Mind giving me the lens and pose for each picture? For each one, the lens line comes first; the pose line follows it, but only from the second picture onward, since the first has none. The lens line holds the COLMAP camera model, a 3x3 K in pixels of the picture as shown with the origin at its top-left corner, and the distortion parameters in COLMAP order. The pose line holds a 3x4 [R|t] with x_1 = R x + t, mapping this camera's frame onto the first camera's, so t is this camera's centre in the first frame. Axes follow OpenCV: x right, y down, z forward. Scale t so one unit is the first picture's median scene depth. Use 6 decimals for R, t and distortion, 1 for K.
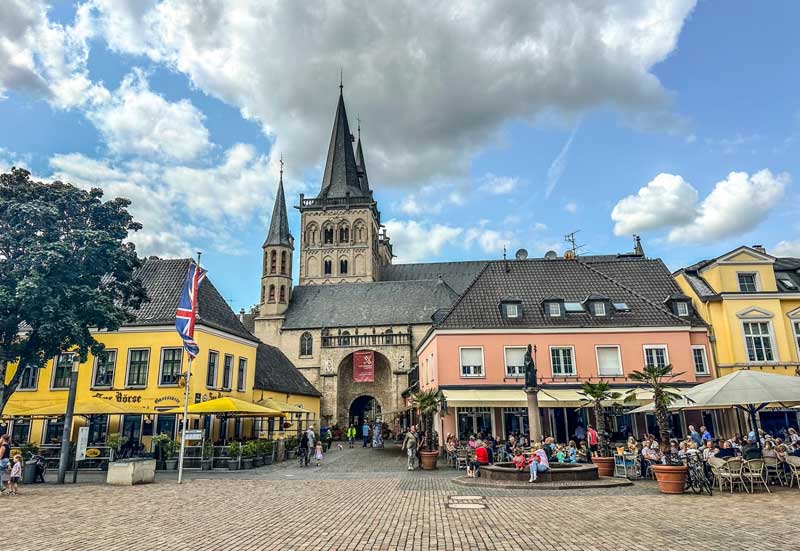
lens RADIAL K [[529.9, 0, 400.0], [0, 529.9, 275.5], [0, 0, 1]] dist [0.109509, -0.000611]
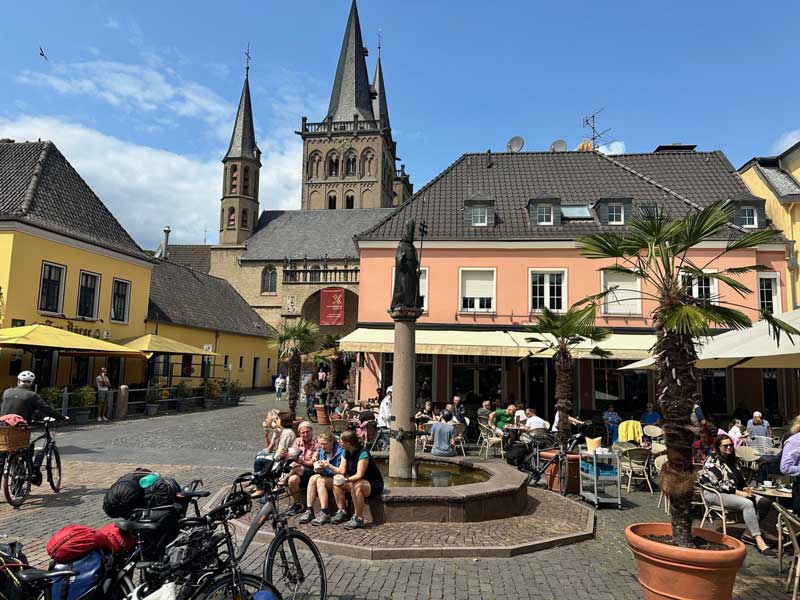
lens RADIAL K [[543.2, 0, 400.0], [0, 543.2, 300.0], [0, 0, 1]] dist [0.078387, -0.001092]
pose [[0.997590, 0.030666, -0.062234, 0.082197], [-0.022084, 0.990712, 0.134174, 0.042226], [0.065770, -0.132476, 0.989002, 0.165792]]
